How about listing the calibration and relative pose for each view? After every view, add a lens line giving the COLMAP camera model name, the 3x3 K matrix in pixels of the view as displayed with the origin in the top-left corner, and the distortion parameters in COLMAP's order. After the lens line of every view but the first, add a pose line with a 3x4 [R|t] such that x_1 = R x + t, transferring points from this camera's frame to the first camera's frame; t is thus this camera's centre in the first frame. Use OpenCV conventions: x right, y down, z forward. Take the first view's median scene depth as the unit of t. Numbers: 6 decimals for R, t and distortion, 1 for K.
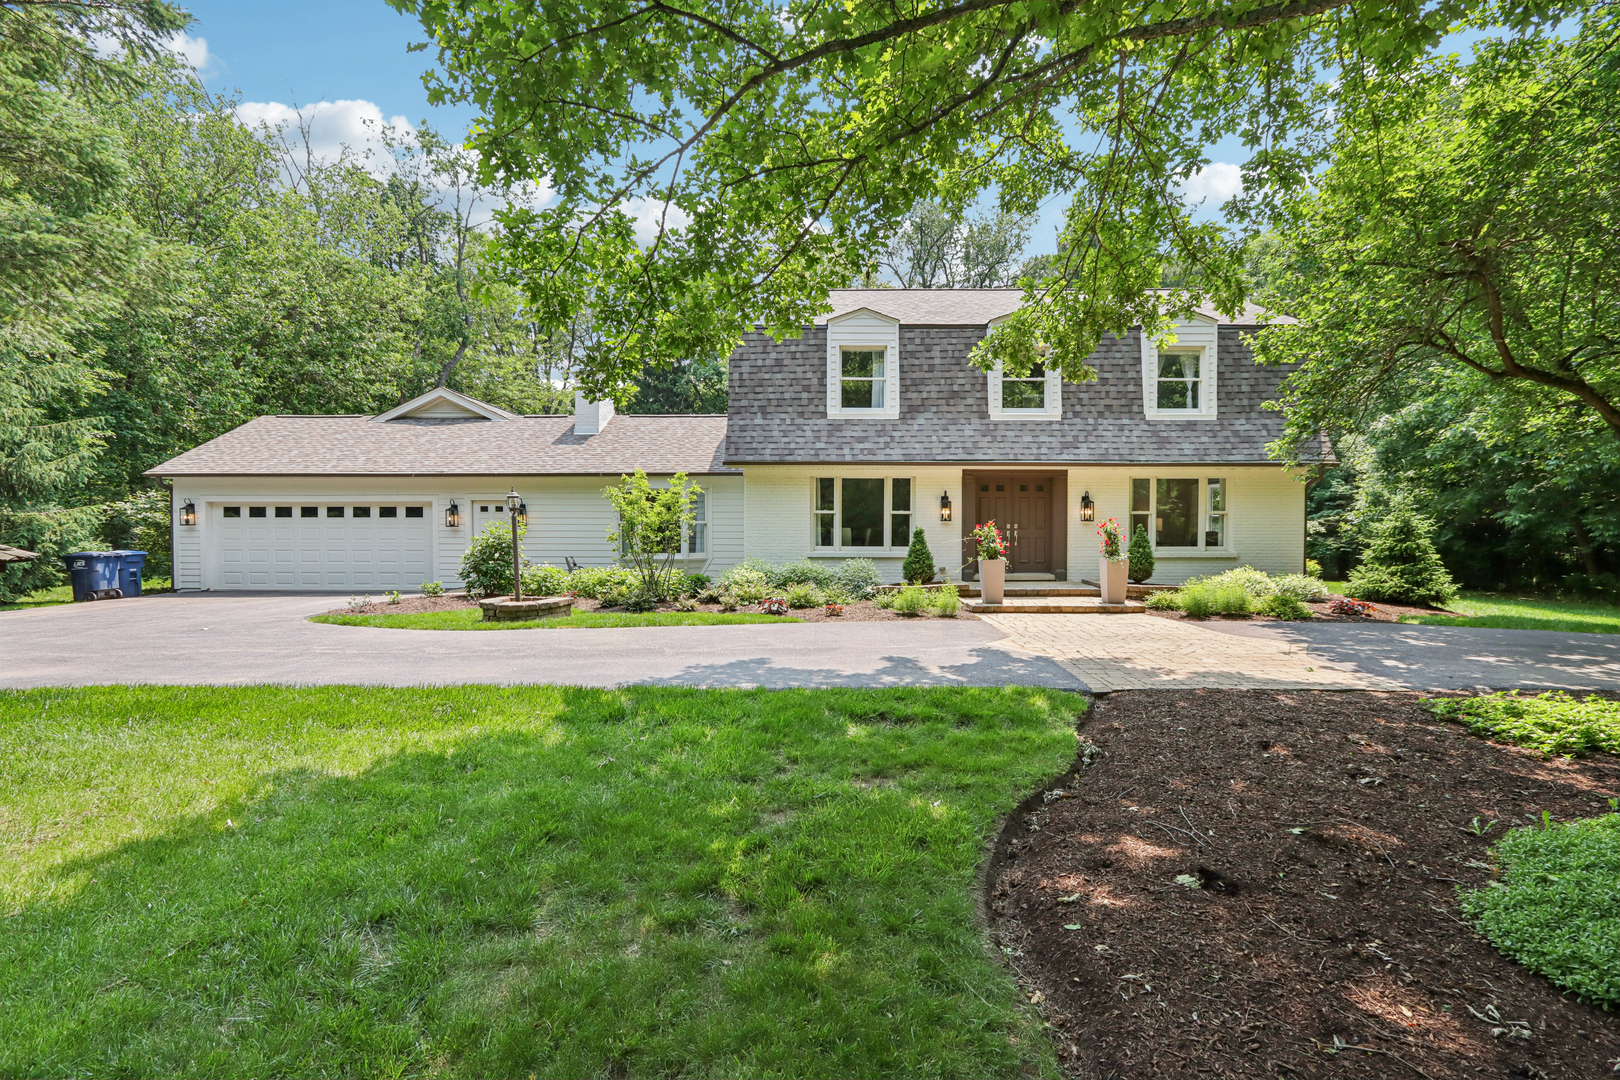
lens RADIAL K [[770.8, 0, 809.6], [0, 770.8, 542.9], [0, 0, 1]] dist [-0.022406, 0.006655]
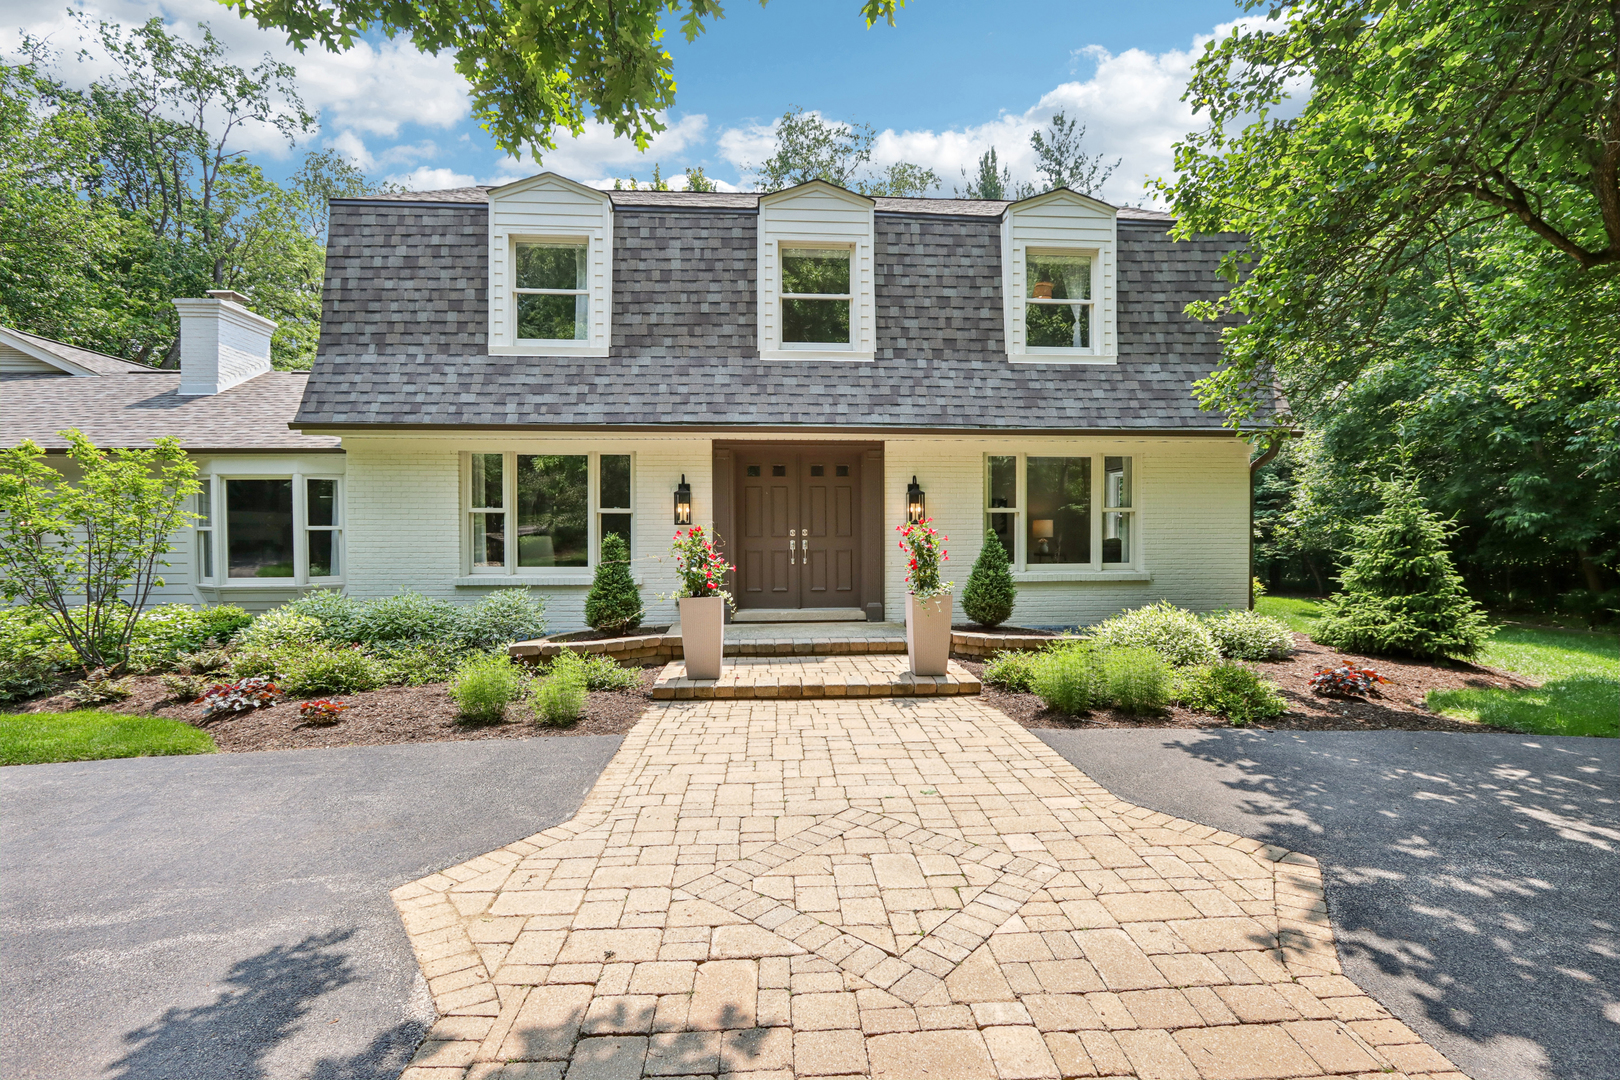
lens RADIAL K [[770.8, 0, 812.2], [0, 770.8, 541.7], [0, 0, 1]] dist [-0.022406, 0.006655]
pose [[0.996542, -0.005066, 0.082936, 0.224536], [0.005672, 0.999959, -0.007079, -0.010114], [-0.082896, 0.007524, 0.996530, 0.384879]]
